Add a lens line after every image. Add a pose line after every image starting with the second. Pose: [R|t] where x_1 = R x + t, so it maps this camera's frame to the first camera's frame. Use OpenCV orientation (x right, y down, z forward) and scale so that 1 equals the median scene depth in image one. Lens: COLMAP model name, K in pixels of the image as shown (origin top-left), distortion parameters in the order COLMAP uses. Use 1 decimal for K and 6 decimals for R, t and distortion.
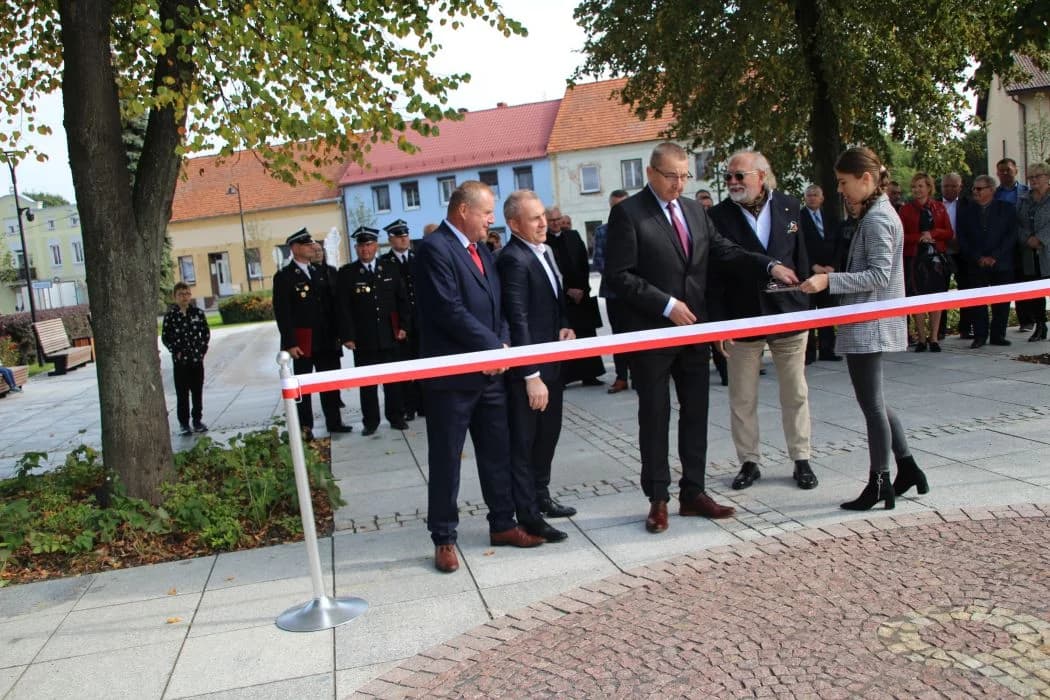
lens RADIAL K [[990.7, 0, 525.2], [0, 990.7, 367.3], [0, 0, 1]] dist [-0.140134, 0.168731]
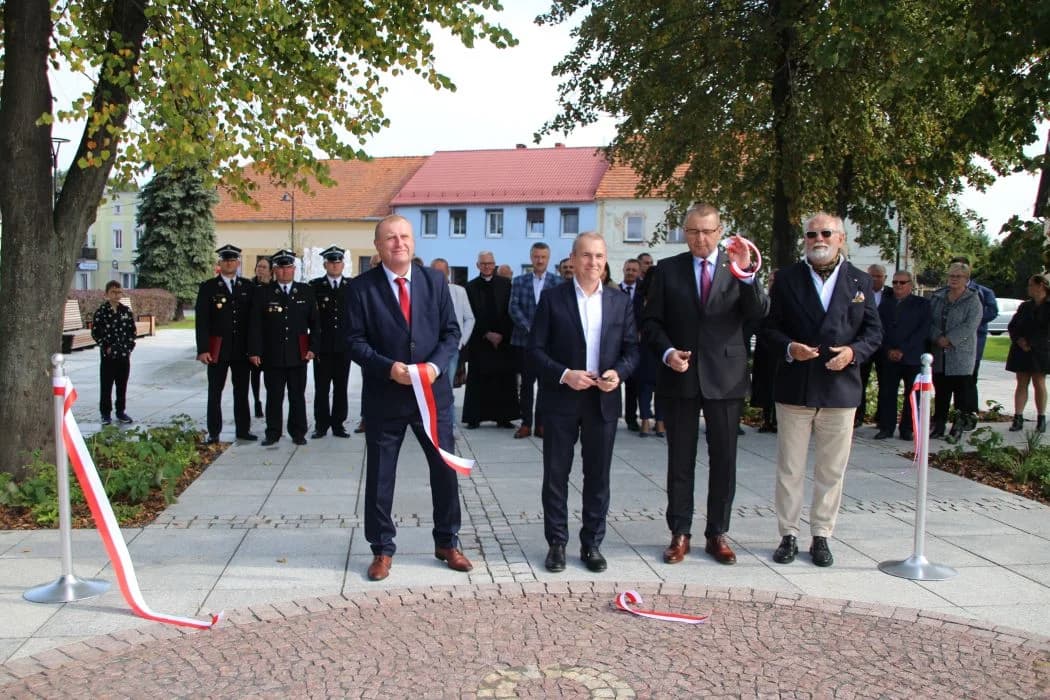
lens RADIAL K [[992.5, 0, 517.1], [0, 992.5, 362.0], [0, 0, 1]] dist [-0.137923, 0.156528]
pose [[0.990003, 0.125197, -0.064954, 0.164352], [-0.127781, 0.991101, -0.037279, -0.014964], [0.059708, 0.045206, 0.997192, -0.039785]]
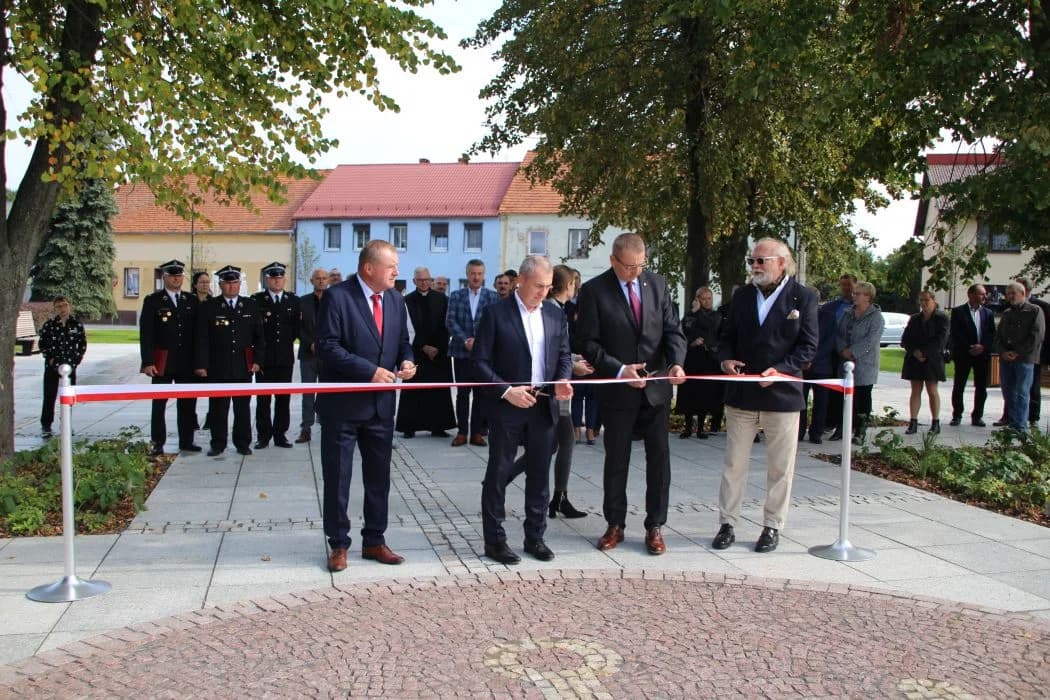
lens RADIAL K [[991.1, 0, 526.3], [0, 991.1, 373.7], [0, 0, 1]] dist [-0.140557, 0.164408]
pose [[0.991651, 0.119758, 0.047818, 0.120409], [-0.117200, 0.991686, -0.053130, -0.004052], [-0.053783, 0.047082, 0.997442, -0.094853]]
